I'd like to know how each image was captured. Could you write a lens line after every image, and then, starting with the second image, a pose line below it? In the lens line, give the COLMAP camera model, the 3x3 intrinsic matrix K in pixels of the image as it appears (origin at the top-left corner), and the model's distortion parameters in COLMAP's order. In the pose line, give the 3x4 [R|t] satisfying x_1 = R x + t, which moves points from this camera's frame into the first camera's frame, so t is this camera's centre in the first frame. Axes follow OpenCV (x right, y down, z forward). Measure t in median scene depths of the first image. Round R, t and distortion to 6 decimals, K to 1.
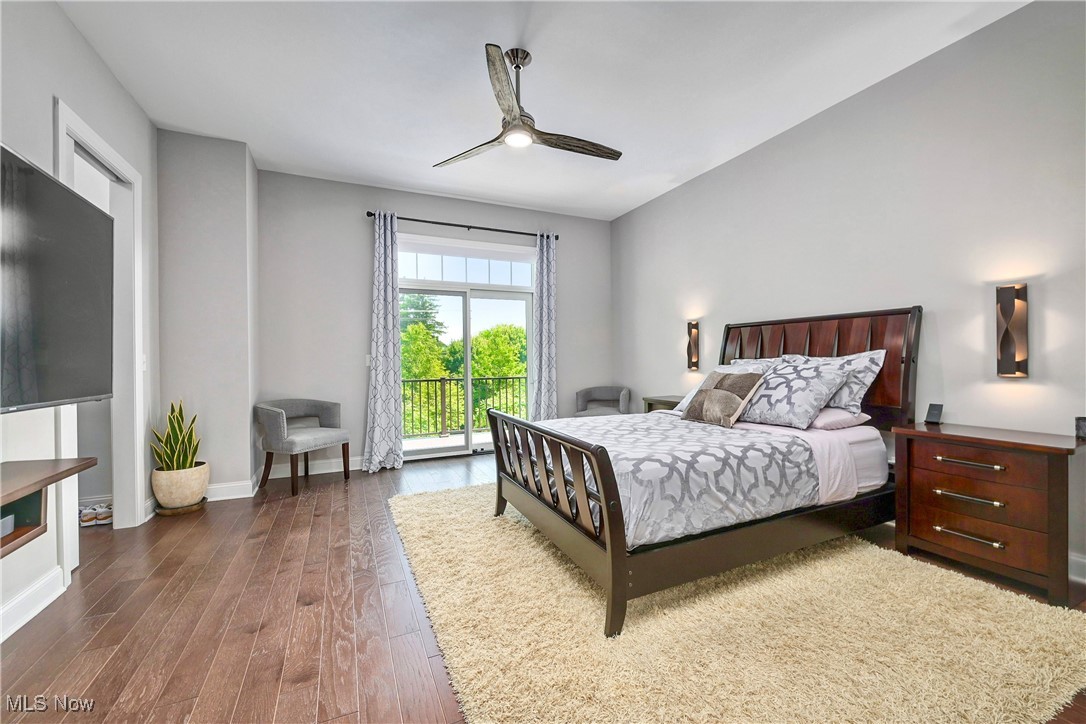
lens RADIAL K [[444.7, 0, 562.0], [0, 444.7, 361.0], [0, 0, 1]] dist [-0.005860, -0.000128]
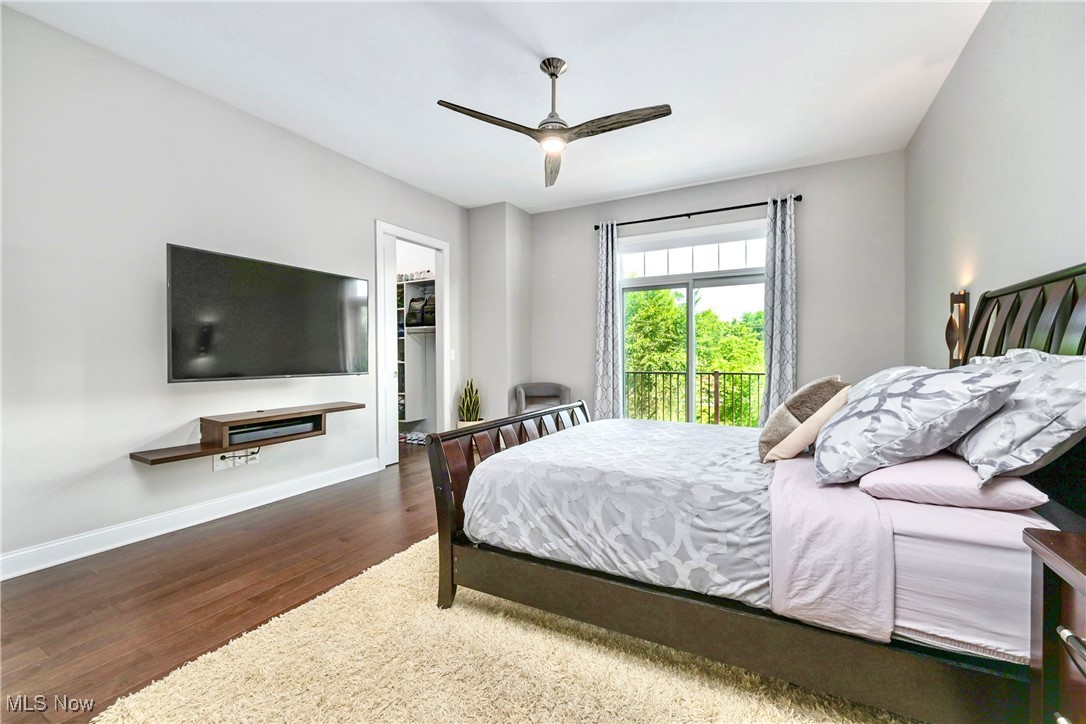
lens RADIAL K [[444.7, 0, 557.9], [0, 444.7, 361.7], [0, 0, 1]] dist [-0.005860, -0.000128]
pose [[0.594485, 0.021341, -0.803824, 0.450749], [-0.003061, 0.999701, 0.024278, -0.008130], [0.804101, -0.011972, 0.594372, 0.225440]]
